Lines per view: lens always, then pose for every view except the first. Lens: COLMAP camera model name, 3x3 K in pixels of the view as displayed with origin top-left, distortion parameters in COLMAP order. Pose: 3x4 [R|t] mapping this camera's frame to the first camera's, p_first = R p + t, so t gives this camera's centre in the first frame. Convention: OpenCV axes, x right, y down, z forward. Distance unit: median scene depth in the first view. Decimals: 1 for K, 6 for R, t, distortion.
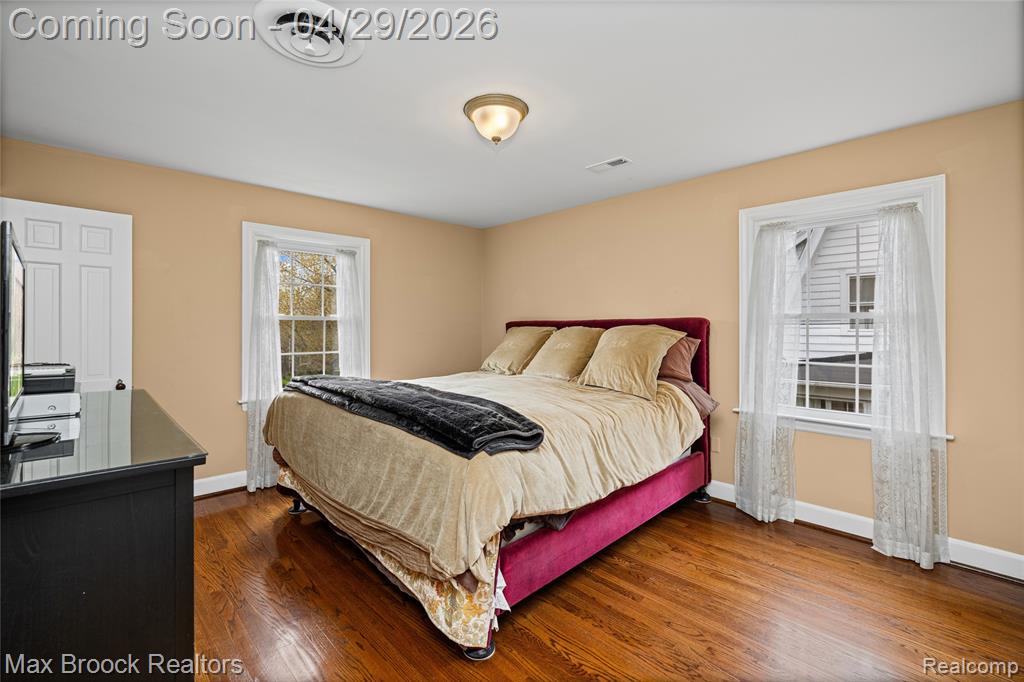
lens RADIAL K [[459.8, 0, 513.8], [0, 459.8, 335.2], [0, 0, 1]] dist [0.017507, -0.012927]
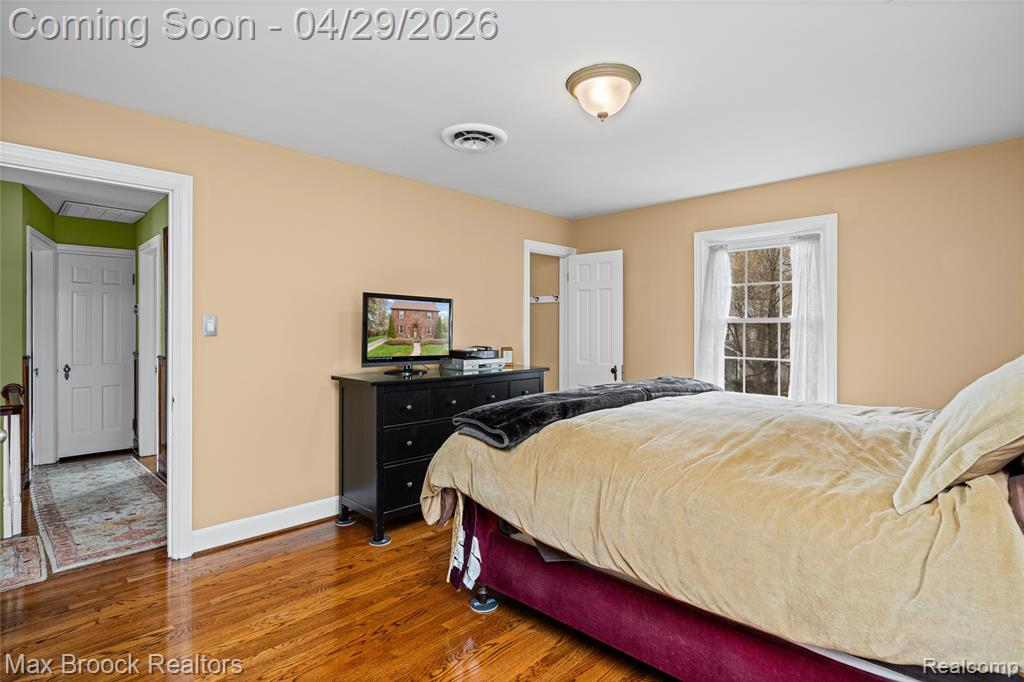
lens RADIAL K [[540.1, 0, 507.4], [0, 540.1, 334.6], [0, 0, 1]] dist [0.005065, 0.000508]
pose [[0.021606, 0.000938, -0.999766, 0.657405], [-0.017846, 0.999841, 0.000552, -0.001264], [0.999607, 0.017830, 0.021619, 0.525272]]
